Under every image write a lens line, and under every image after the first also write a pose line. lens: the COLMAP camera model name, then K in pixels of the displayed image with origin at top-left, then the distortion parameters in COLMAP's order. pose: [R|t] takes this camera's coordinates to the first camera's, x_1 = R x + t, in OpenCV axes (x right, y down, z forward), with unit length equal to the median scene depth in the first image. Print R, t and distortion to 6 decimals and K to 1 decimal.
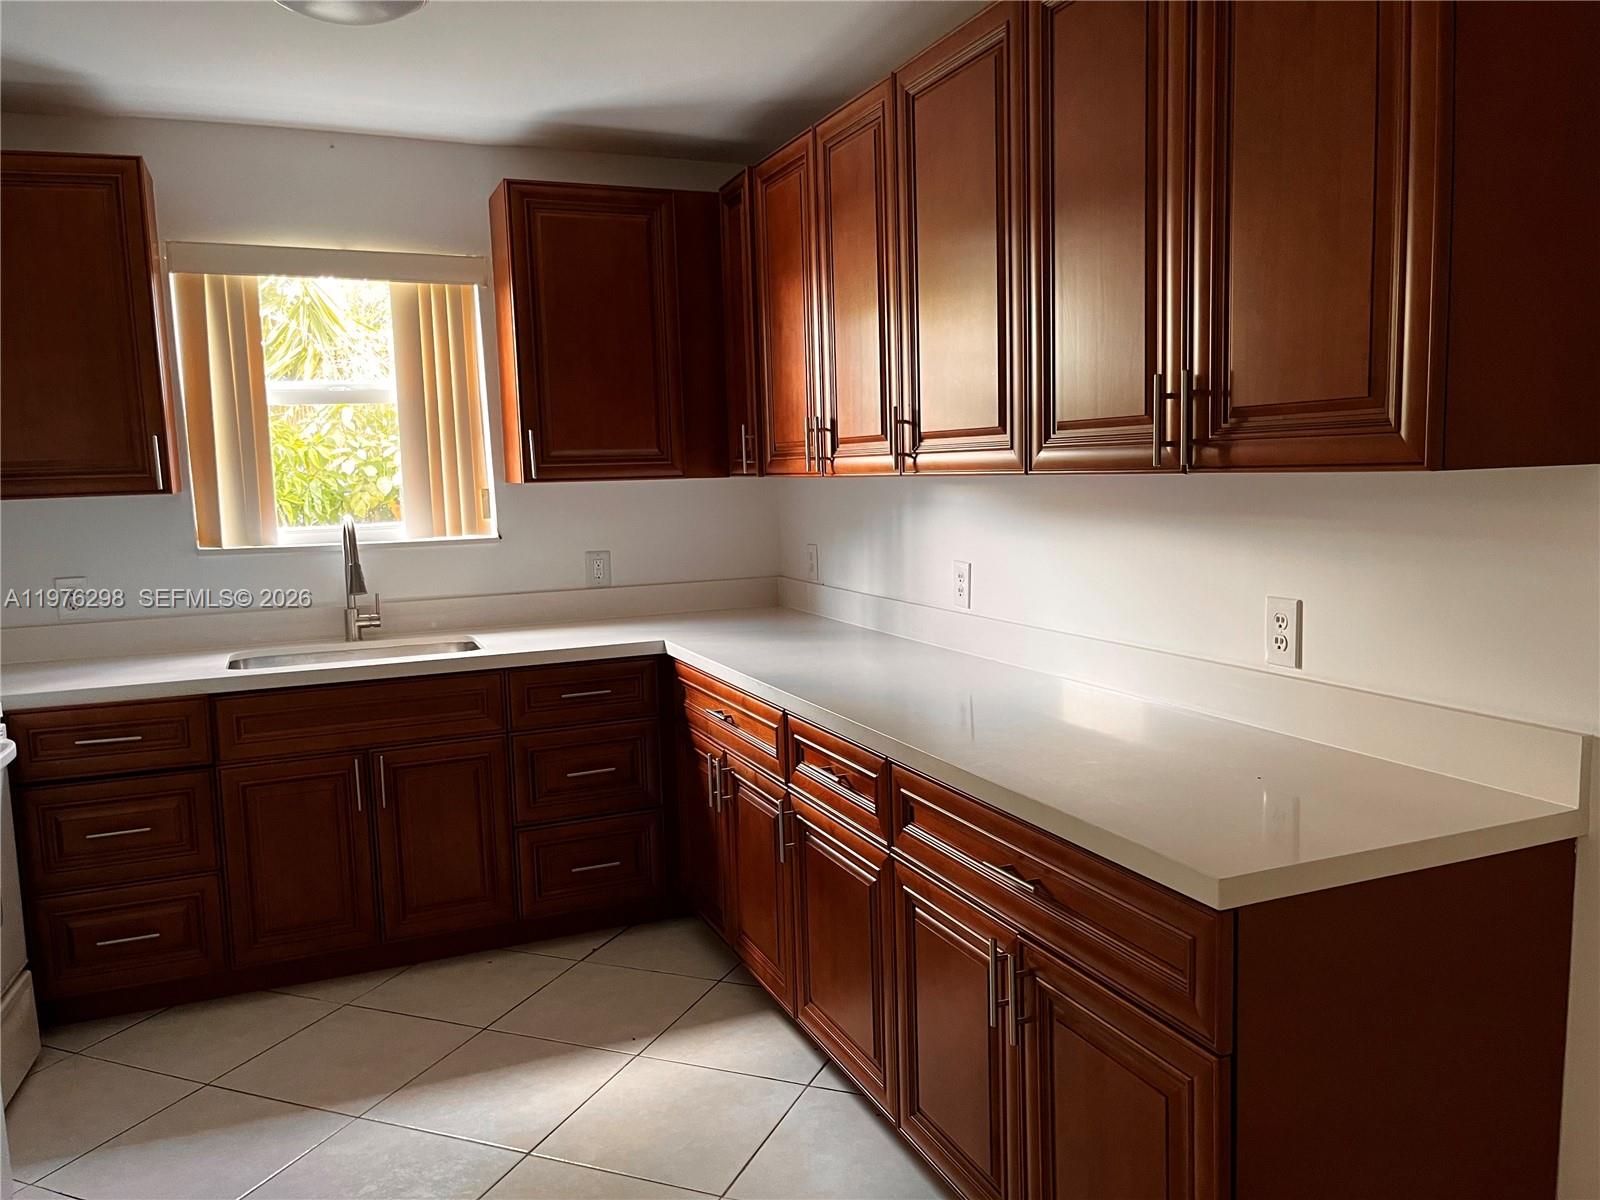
lens RADIAL K [[1213.8, 0, 800.0], [0, 1213.8, 600.0], [0, 0, 1]] dist [-0.000598, -0.052467]
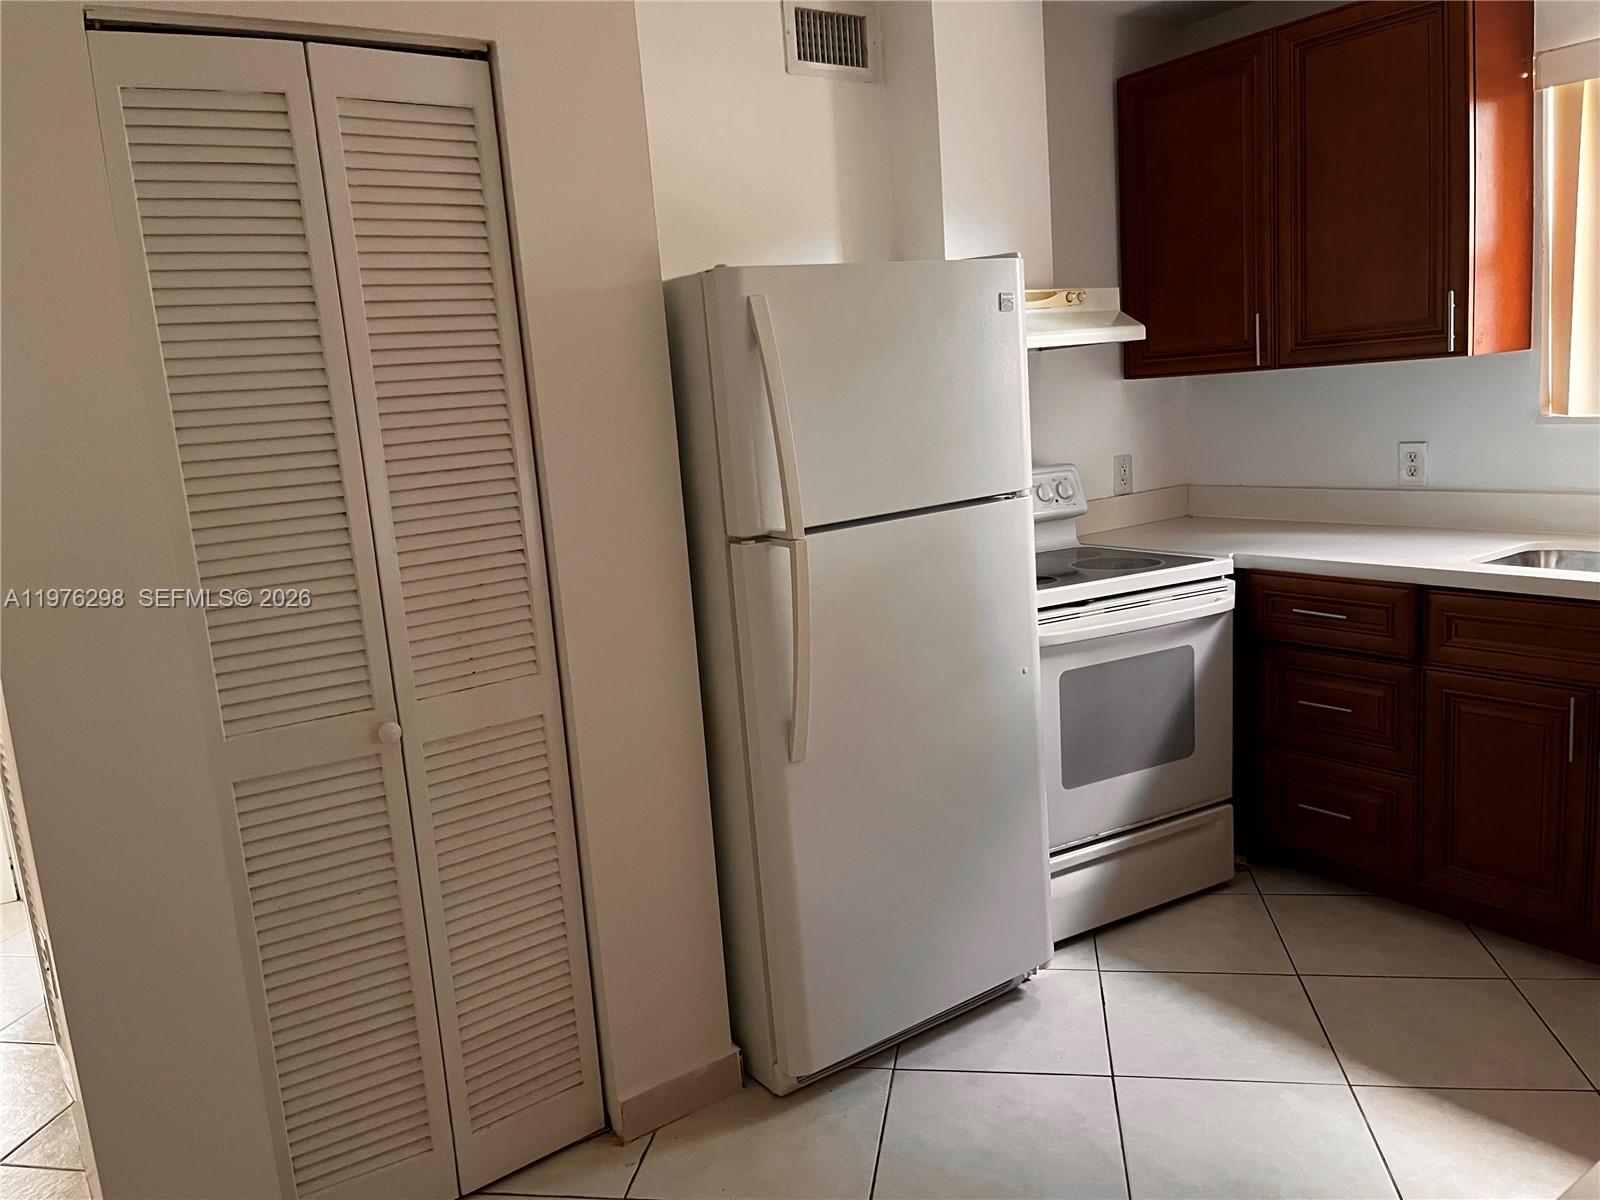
lens RADIAL K [[1197.6, 0, 800.0], [0, 1197.6, 600.0], [0, 0, 1]] dist [0.041579, -0.047592]
pose [[0.212009, 0.179811, -0.960583, 0.267569], [-0.040329, 0.983700, 0.175238, -0.047656], [0.976435, 0.001588, 0.215805, 0.330228]]
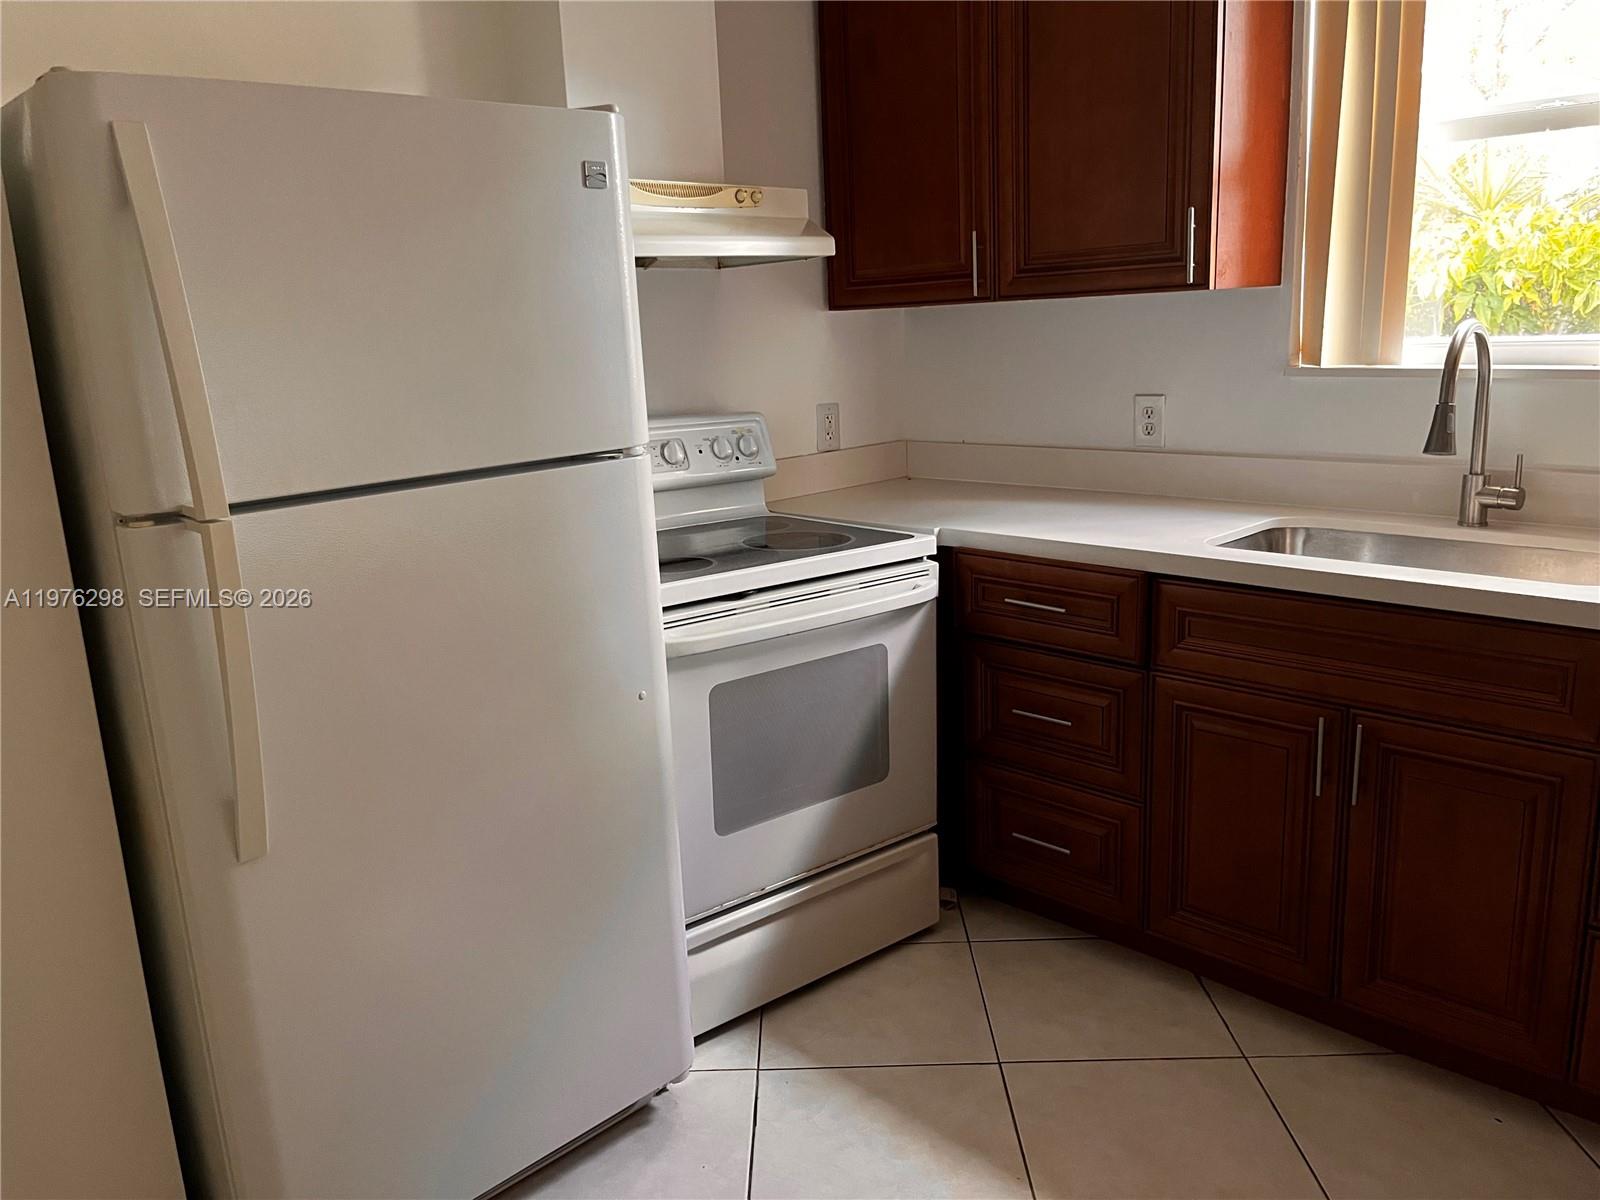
lens RADIAL K [[1197.6, 0, 800.0], [0, 1197.6, 600.0], [0, 0, 1]] dist [0.041579, -0.047592]
pose [[0.371348, 0.220294, -0.901982, 0.085832], [-0.070431, 0.975331, 0.209212, -0.040109], [0.925819, -0.014163, 0.377702, 0.499794]]
